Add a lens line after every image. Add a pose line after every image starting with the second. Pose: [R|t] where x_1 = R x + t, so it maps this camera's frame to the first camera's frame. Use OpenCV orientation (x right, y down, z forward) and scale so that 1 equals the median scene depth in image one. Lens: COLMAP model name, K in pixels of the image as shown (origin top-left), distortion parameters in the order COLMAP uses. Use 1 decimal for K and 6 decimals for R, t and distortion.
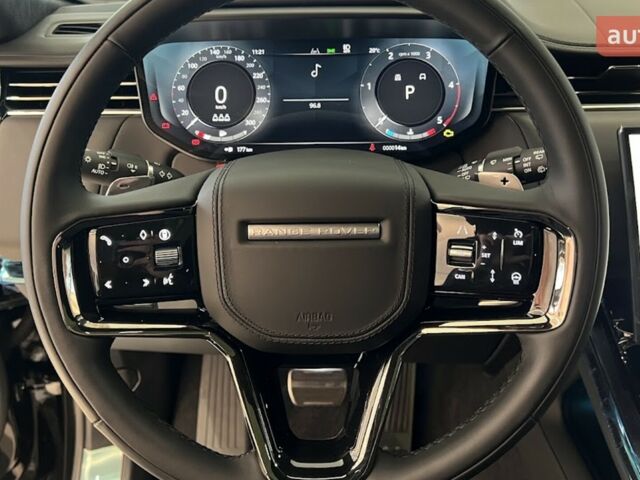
lens RADIAL K [[649.1, 0, 320.0], [0, 649.1, 240.0], [0, 0, 1]] dist [0.119103, -0.399318]
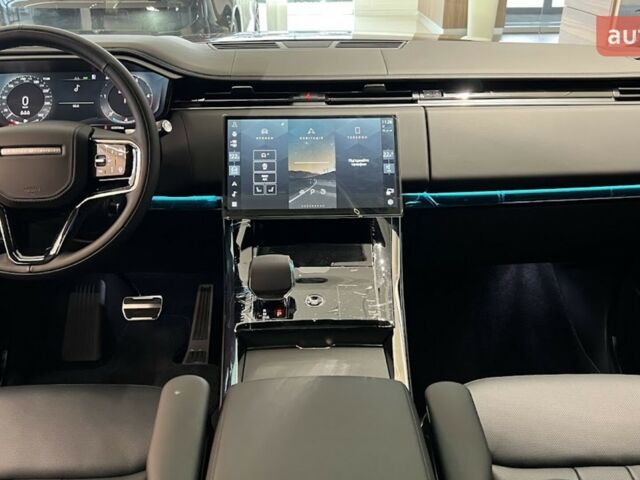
lens RADIAL K [[628.7, 0, 329.6], [0, 628.7, 240.7], [0, 0, 1]] dist [0.092596, -0.202098]
pose [[0.998004, -0.013522, 0.061686, 0.608507], [0.017465, 0.997808, -0.063828, 0.313886], [-0.060688, 0.064778, 0.996053, -0.854803]]
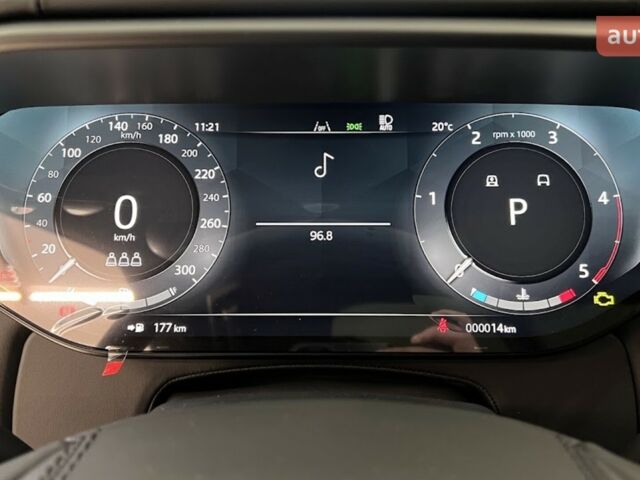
lens RADIAL K [[628.7, 0, 329.6], [0, 628.7, 240.7], [0, 0, 1]] dist [0.092596, -0.202098]
pose [[0.999777, 0.008523, 0.019317, -0.010429], [-0.006455, 0.994487, -0.104663, -0.154236], [-0.020103, 0.104515, 0.994320, 0.537451]]
